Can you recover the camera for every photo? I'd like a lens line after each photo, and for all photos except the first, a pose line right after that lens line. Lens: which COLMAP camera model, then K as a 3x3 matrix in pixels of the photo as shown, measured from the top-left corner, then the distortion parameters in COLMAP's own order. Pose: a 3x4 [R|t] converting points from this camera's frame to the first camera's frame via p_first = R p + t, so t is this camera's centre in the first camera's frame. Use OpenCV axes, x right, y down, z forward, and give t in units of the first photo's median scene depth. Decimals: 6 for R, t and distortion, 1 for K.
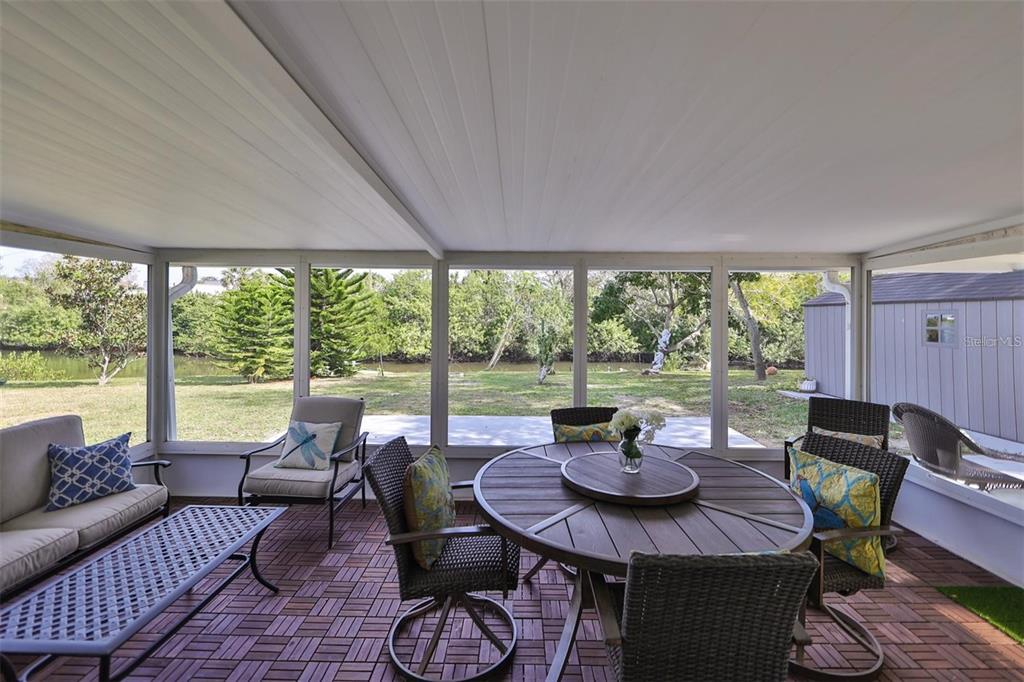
lens RADIAL K [[436.4, 0, 511.3], [0, 436.4, 303.1], [0, 0, 1]] dist [-0.000446, 0.000091]
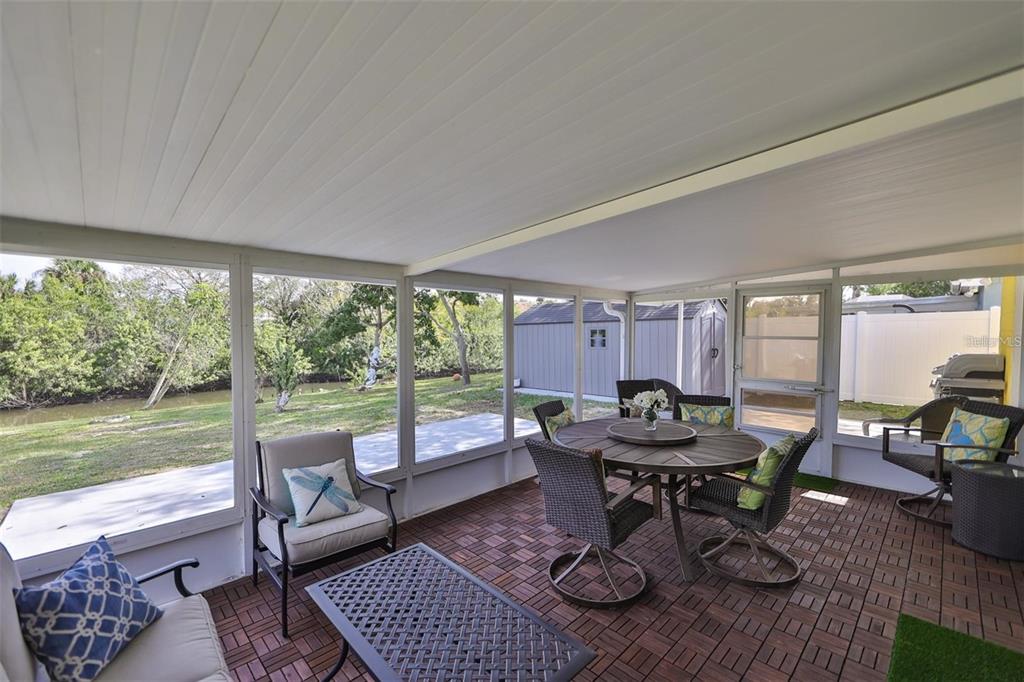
lens RADIAL K [[430.8, 0, 500.9], [0, 430.8, 337.7], [0, 0, 1]] dist [-0.001064, -0.000136]
pose [[0.711879, -0.019826, 0.702022, -0.212862], [-0.004402, 0.999456, 0.032690, 0.002324], [-0.702288, -0.026362, 0.711405, 0.053237]]
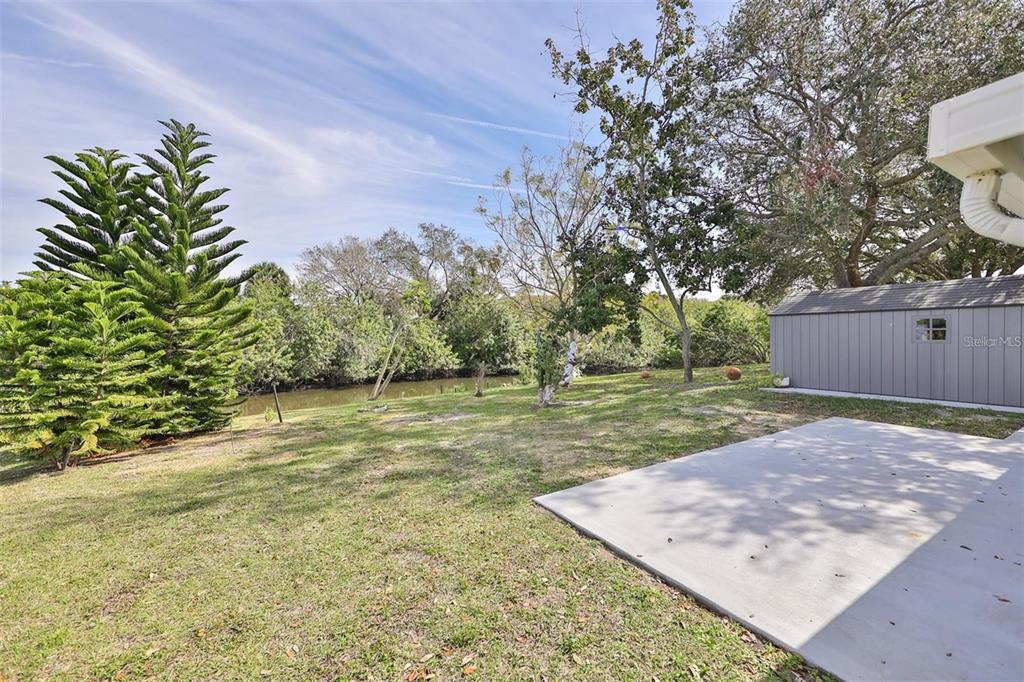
lens RADIAL K [[421.7, 0, 496.9], [0, 421.7, 338.5], [0, 0, 1]] dist [-0.000145, -0.000076]
pose [[0.840098, -0.025604, 0.541829, -0.439116], [0.004835, 0.999199, 0.039721, 0.013811], [-0.542412, -0.030750, 0.839549, 0.325984]]
